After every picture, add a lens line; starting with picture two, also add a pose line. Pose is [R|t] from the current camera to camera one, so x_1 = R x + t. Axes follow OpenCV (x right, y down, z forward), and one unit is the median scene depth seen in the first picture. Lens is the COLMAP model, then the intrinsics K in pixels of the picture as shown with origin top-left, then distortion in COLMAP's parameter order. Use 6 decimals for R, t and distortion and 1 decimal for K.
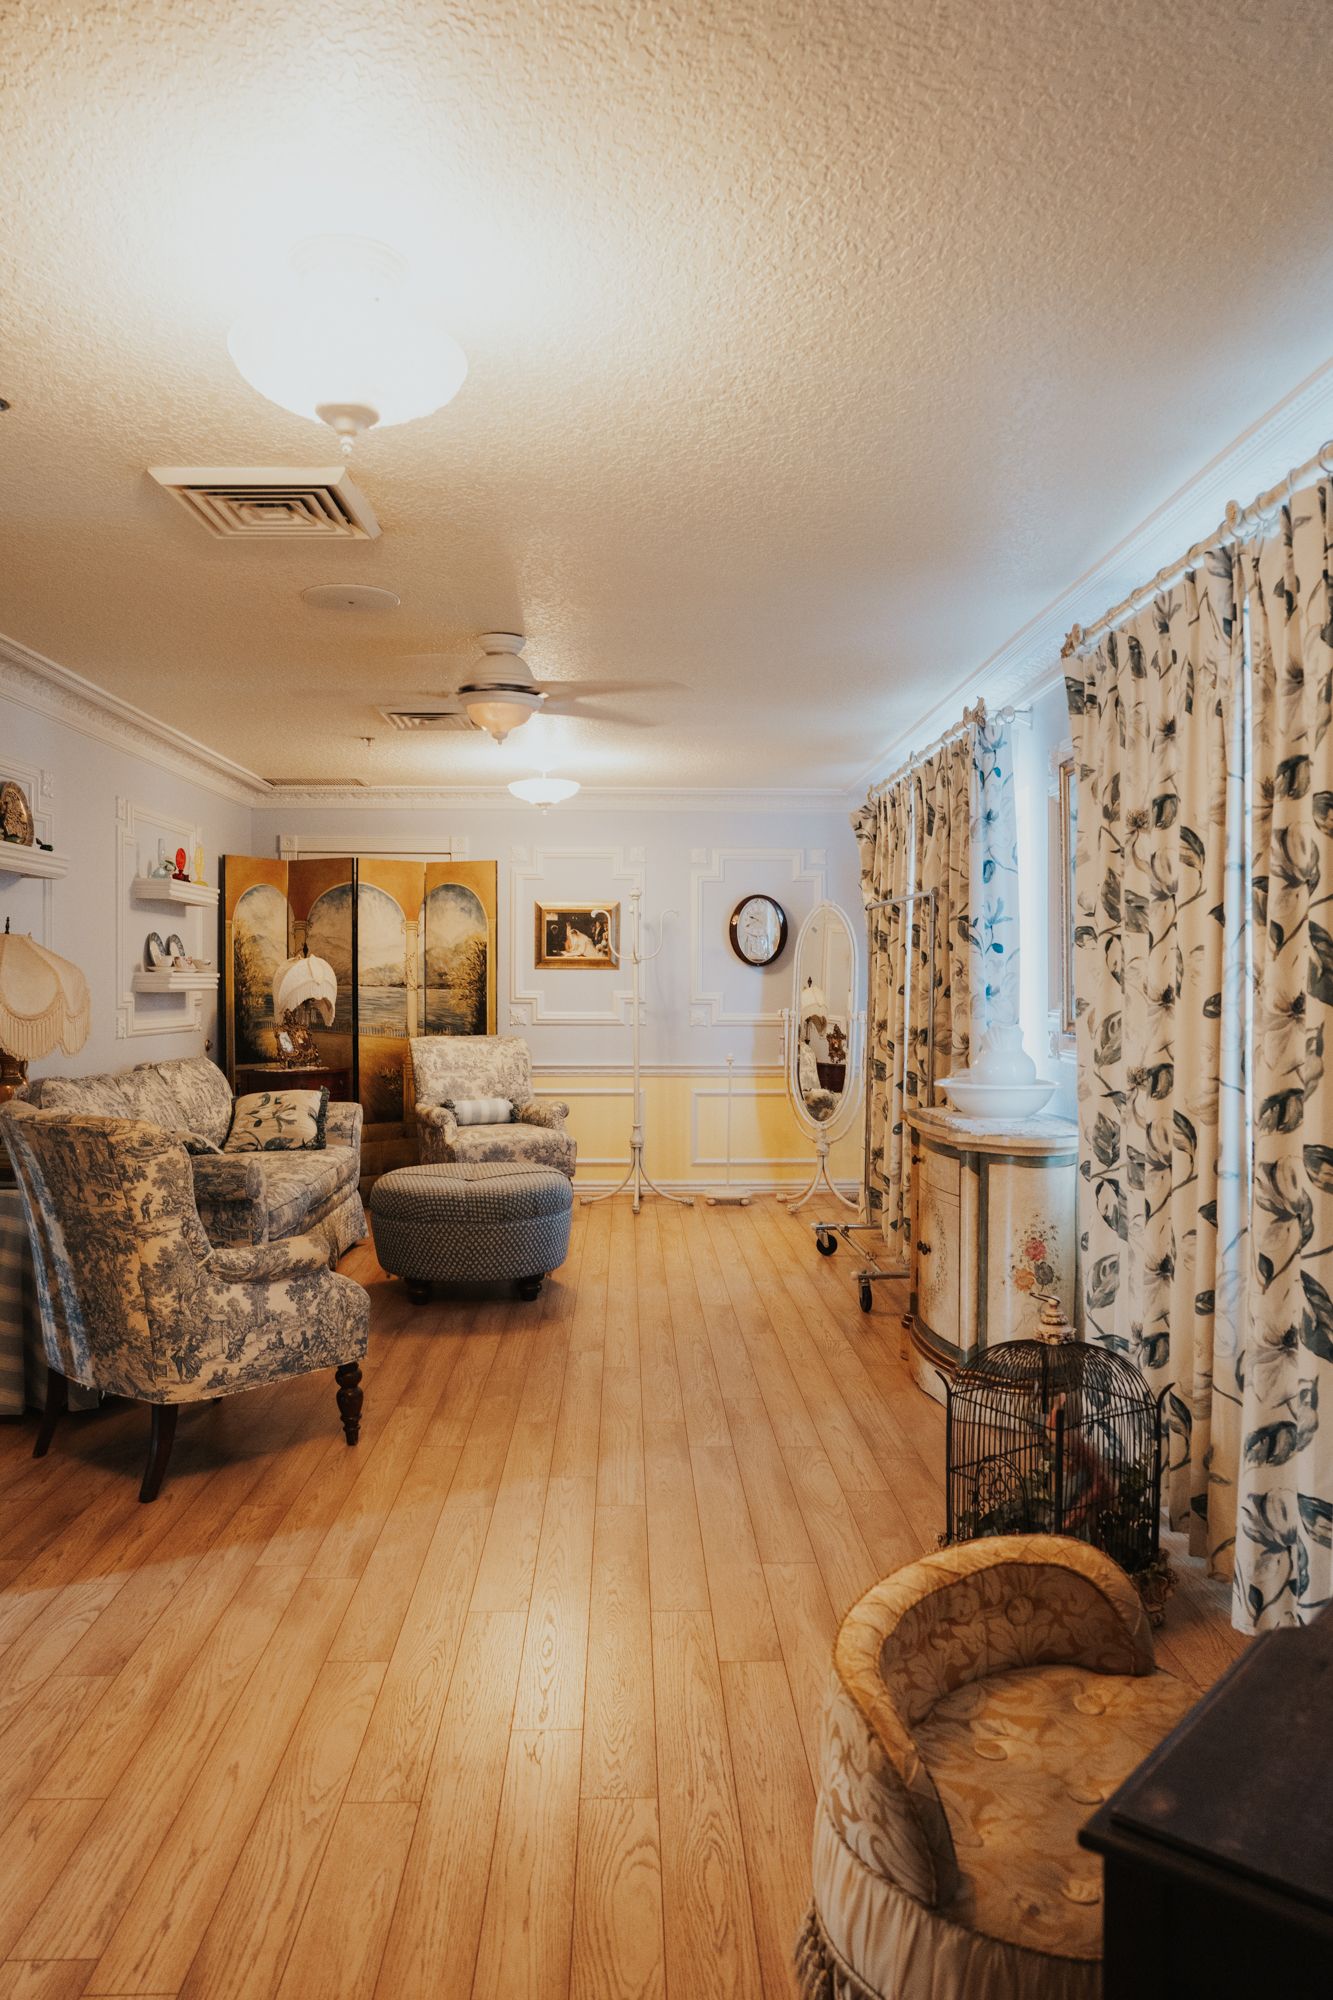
lens RADIAL K [[1374.9, 0, 664.9], [0, 1374.9, 997.8], [0, 0, 1]] dist [-0.060830, 0.047061]
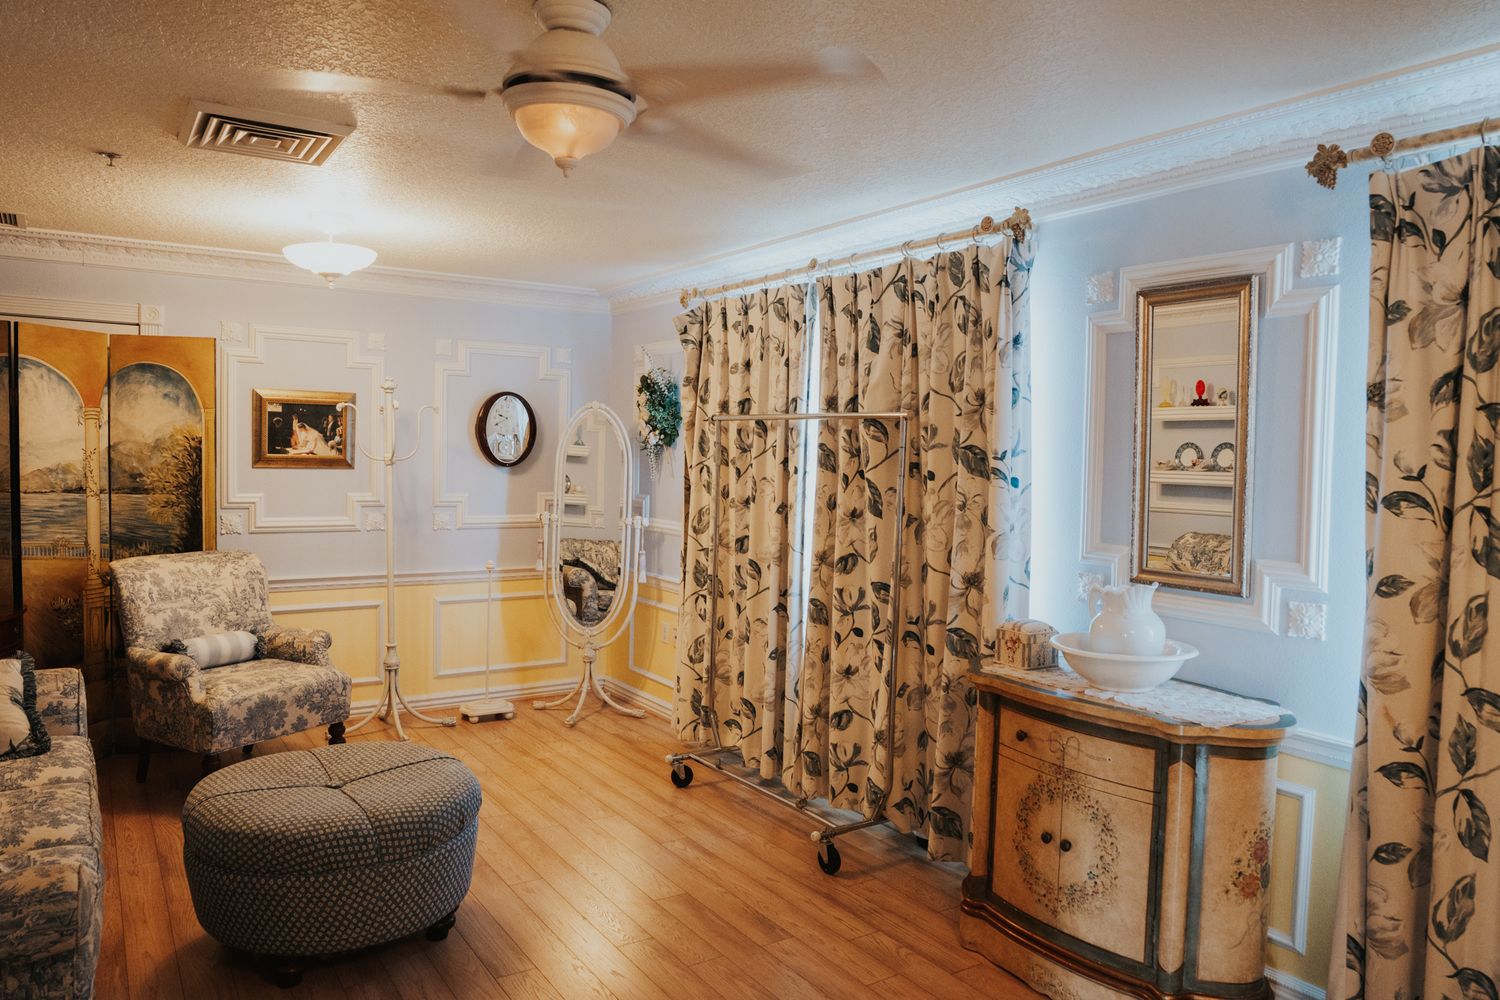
lens RADIAL K [[1031.2, 0, 751.6], [0, 1031.2, 499.8], [0, 0, 1]] dist [-0.060830, 0.047061]
pose [[0.848960, -0.010661, 0.528350, -0.175299], [-0.011727, 0.999170, 0.039005, -0.031324], [-0.528327, -0.039310, 0.848130, 0.315802]]
